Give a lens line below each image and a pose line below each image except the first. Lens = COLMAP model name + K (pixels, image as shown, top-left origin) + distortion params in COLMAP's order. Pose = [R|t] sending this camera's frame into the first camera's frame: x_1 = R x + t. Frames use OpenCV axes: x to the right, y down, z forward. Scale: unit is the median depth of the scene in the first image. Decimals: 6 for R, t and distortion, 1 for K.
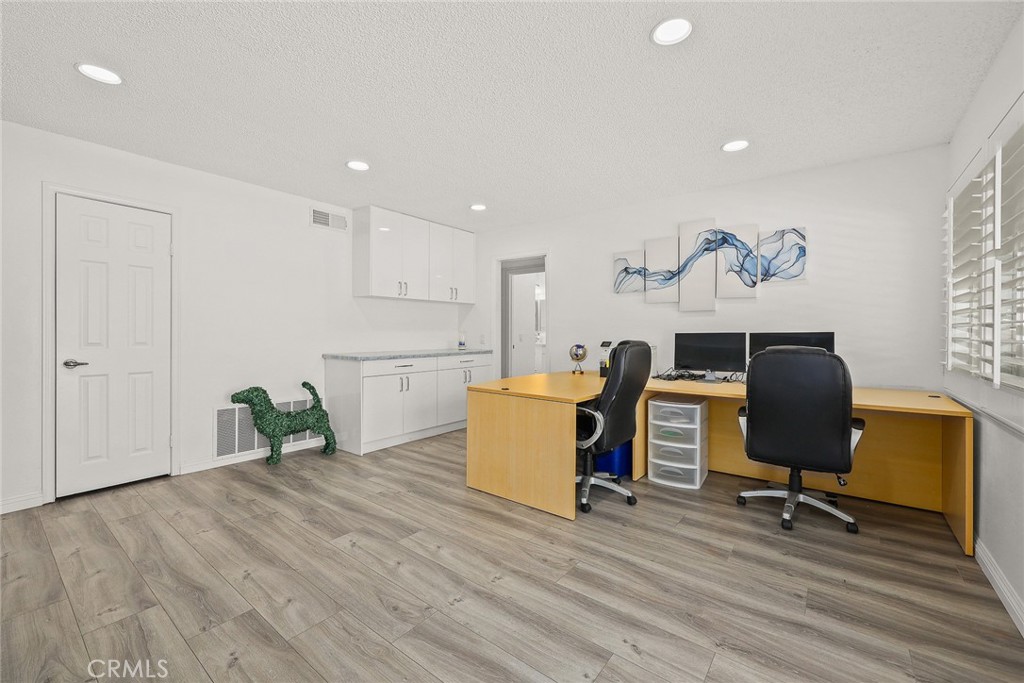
lens RADIAL K [[416.9, 0, 511.2], [0, 416.9, 335.8], [0, 0, 1]] dist [0.001619, 0.000783]
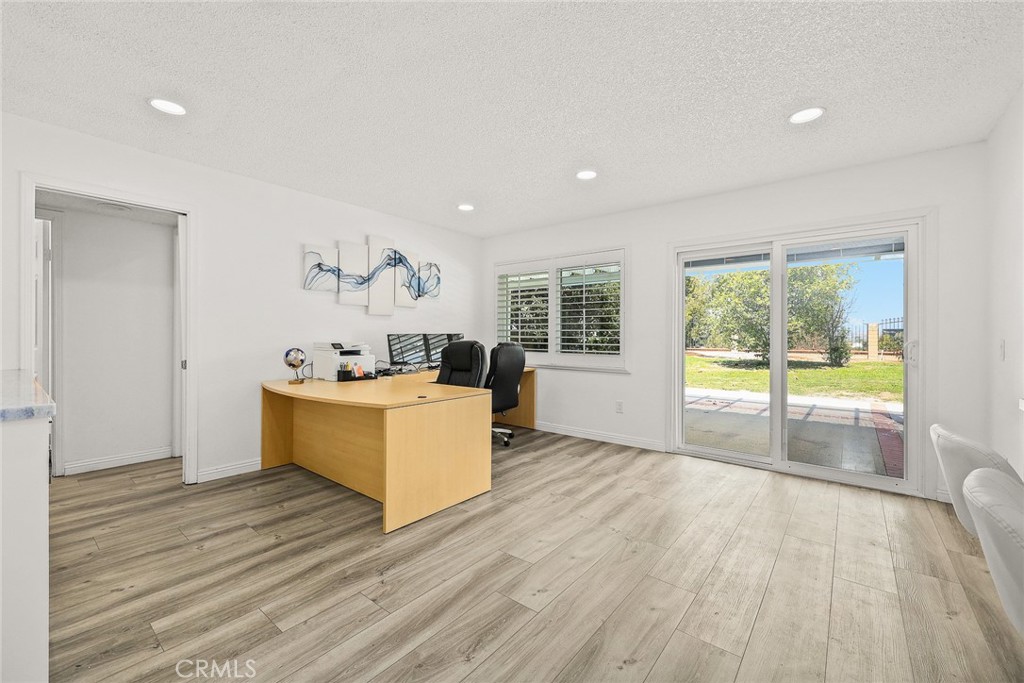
lens RADIAL K [[416.9, 0, 511.2], [0, 416.9, 335.8], [0, 0, 1]] dist [0.001619, 0.000783]
pose [[0.025161, -0.006160, 0.999664, -0.831876], [0.003894, 0.999974, 0.006064, -0.008664], [-0.999676, 0.003740, 0.025185, 0.716151]]
